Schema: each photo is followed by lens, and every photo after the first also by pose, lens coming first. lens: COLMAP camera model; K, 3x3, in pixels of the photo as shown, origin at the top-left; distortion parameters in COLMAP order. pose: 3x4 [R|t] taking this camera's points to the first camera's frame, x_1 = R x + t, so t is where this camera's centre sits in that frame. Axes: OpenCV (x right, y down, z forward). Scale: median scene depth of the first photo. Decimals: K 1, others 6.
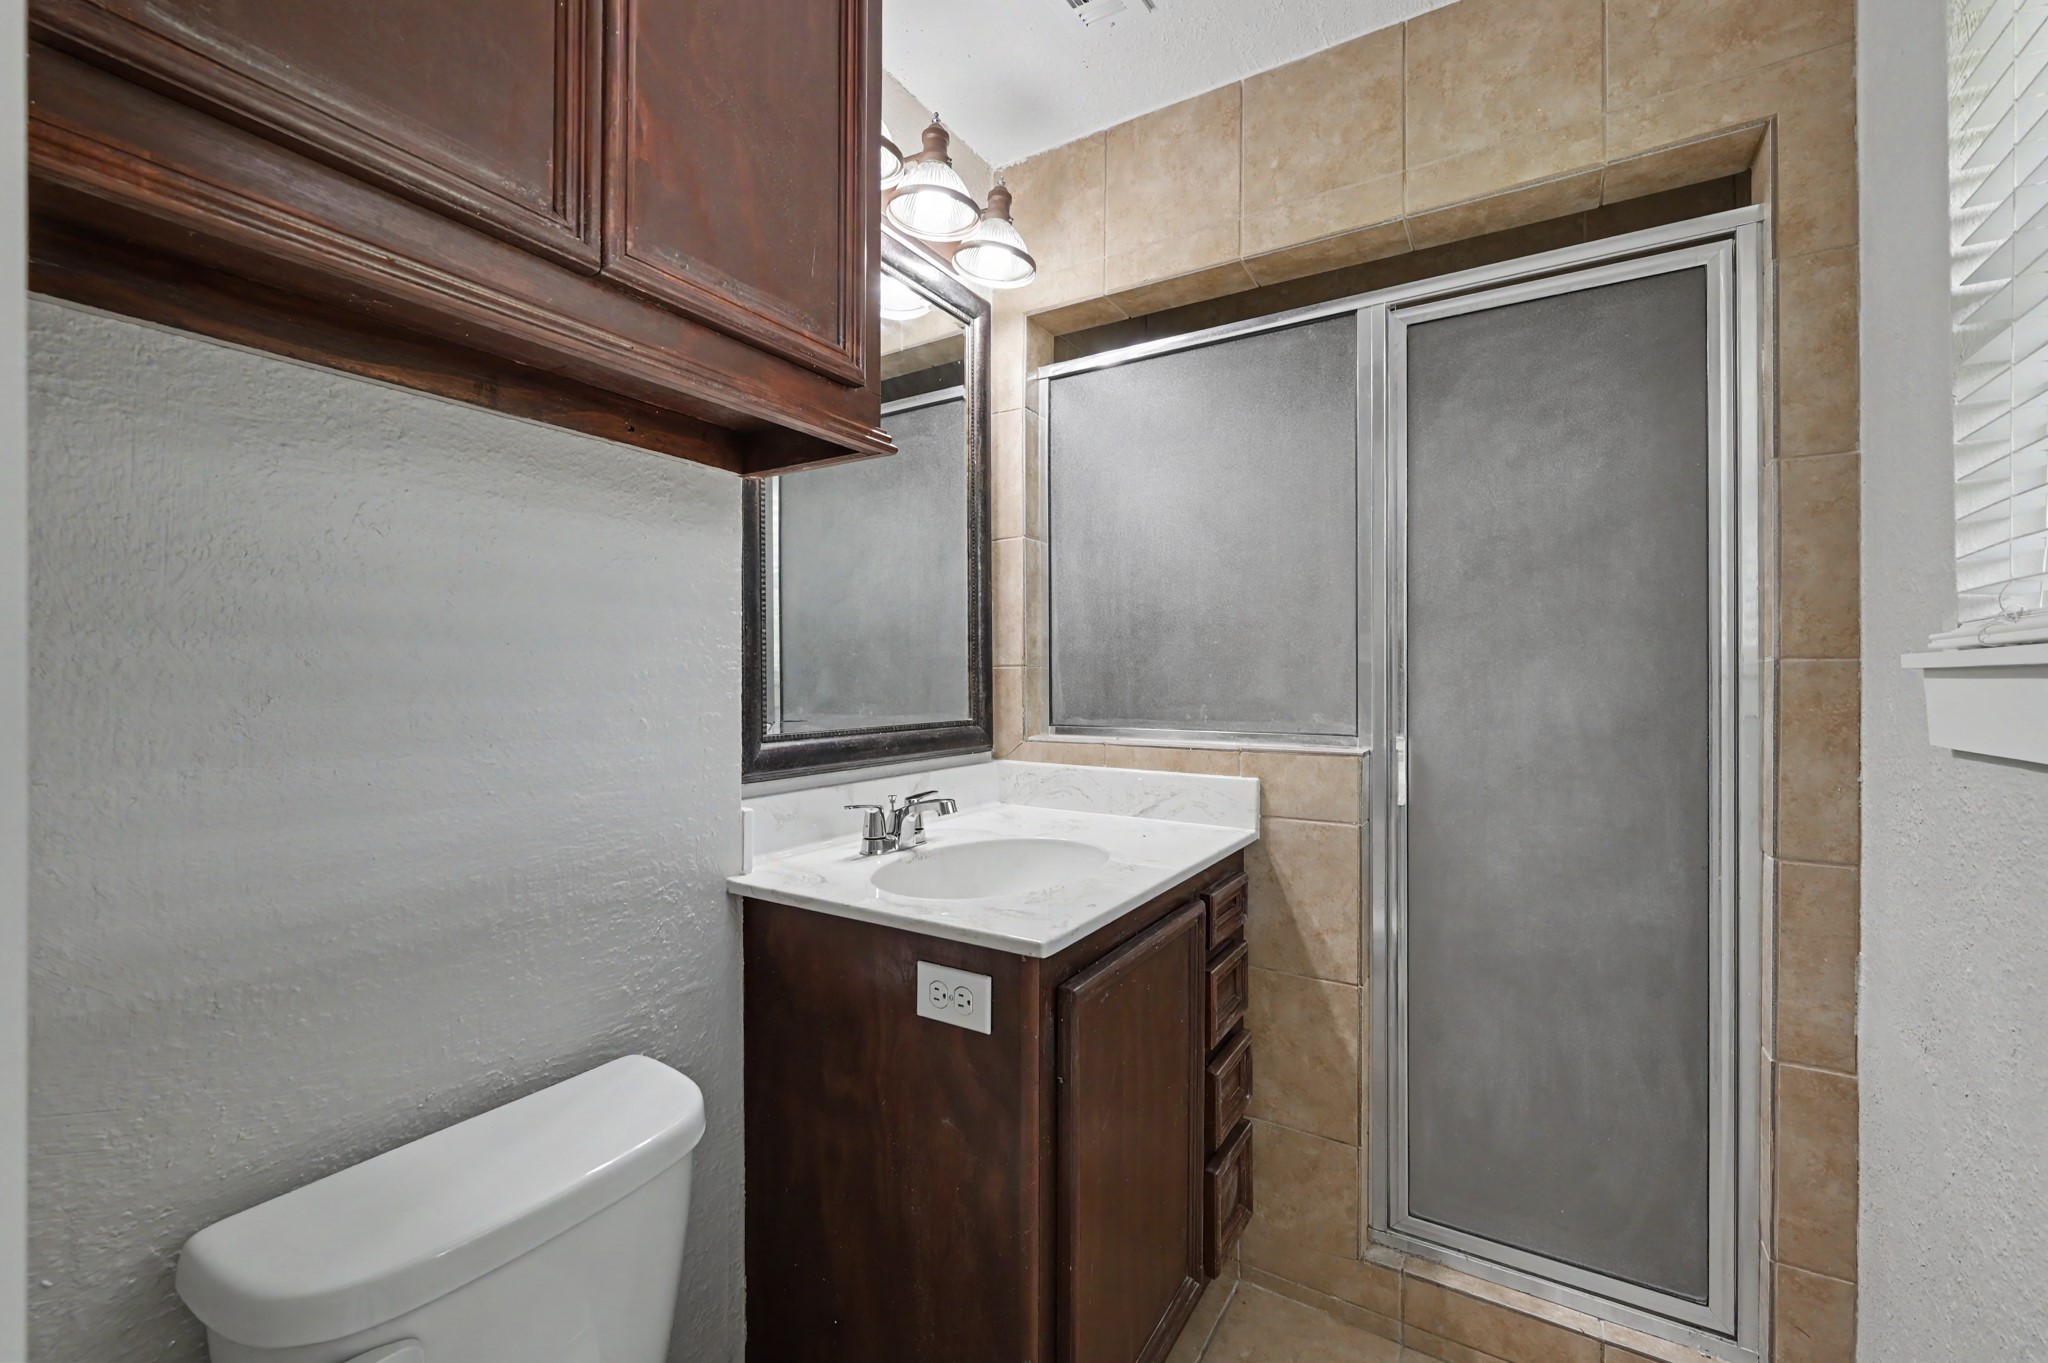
lens RADIAL K [[835.8, 0, 1023.1], [0, 835.8, 678.5], [0, 0, 1]] dist [-0.004722, -0.000274]
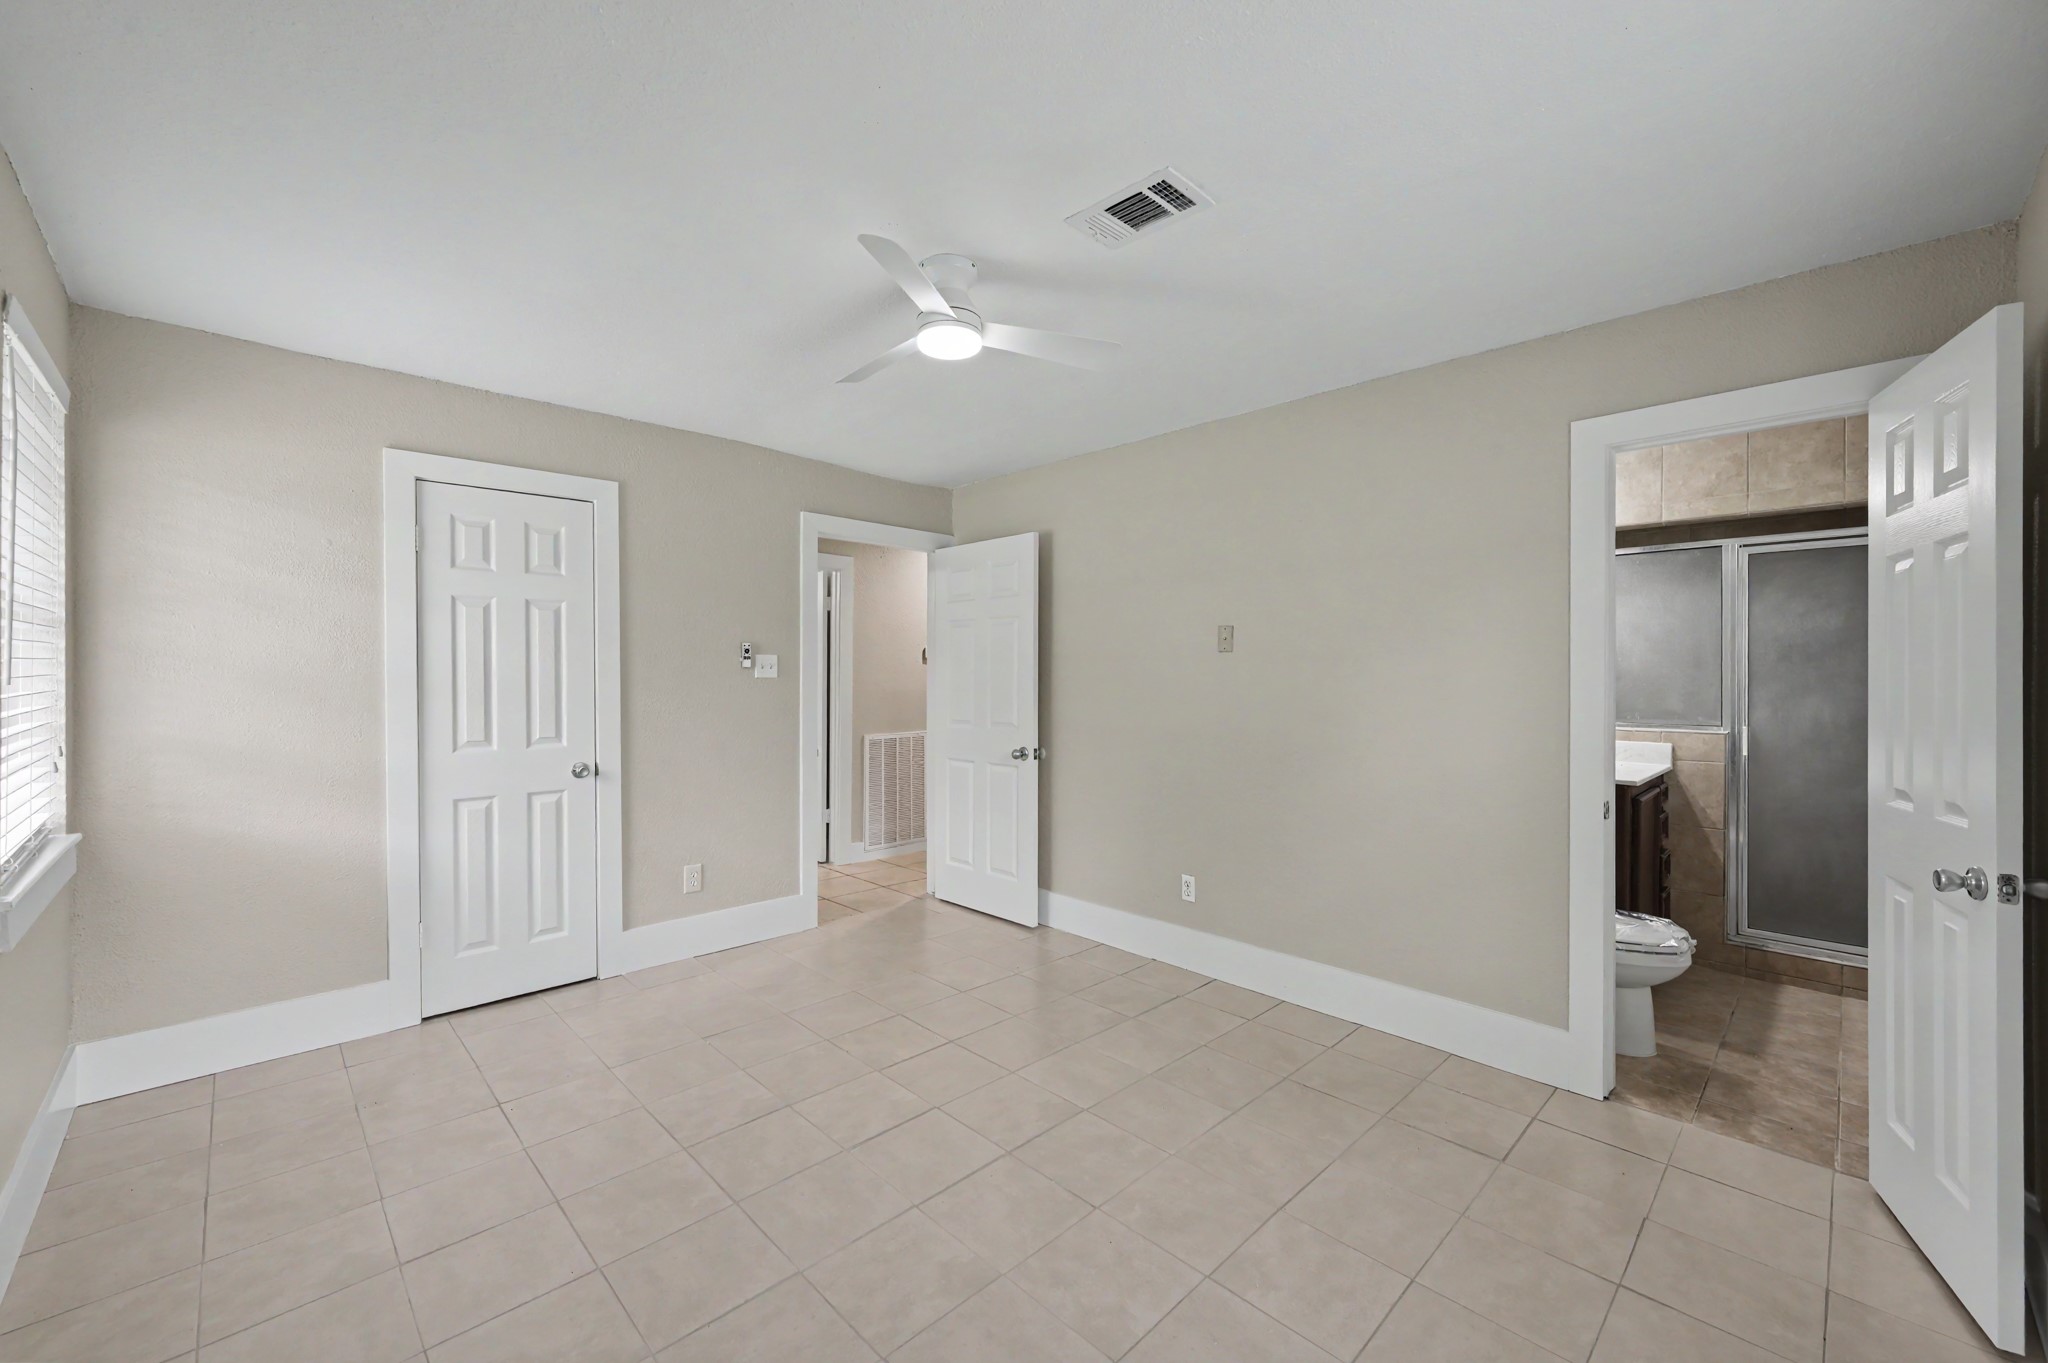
lens RADIAL K [[815.1, 0, 1025.2], [0, 815.1, 683.5], [0, 0, 1]] dist [0.000069, 0.000298]
pose [[0.968465, -0.003021, -0.249131, -0.950173], [0.005383, 0.999947, 0.008801, -0.084024], [0.249091, -0.009864, 0.968430, -1.752860]]
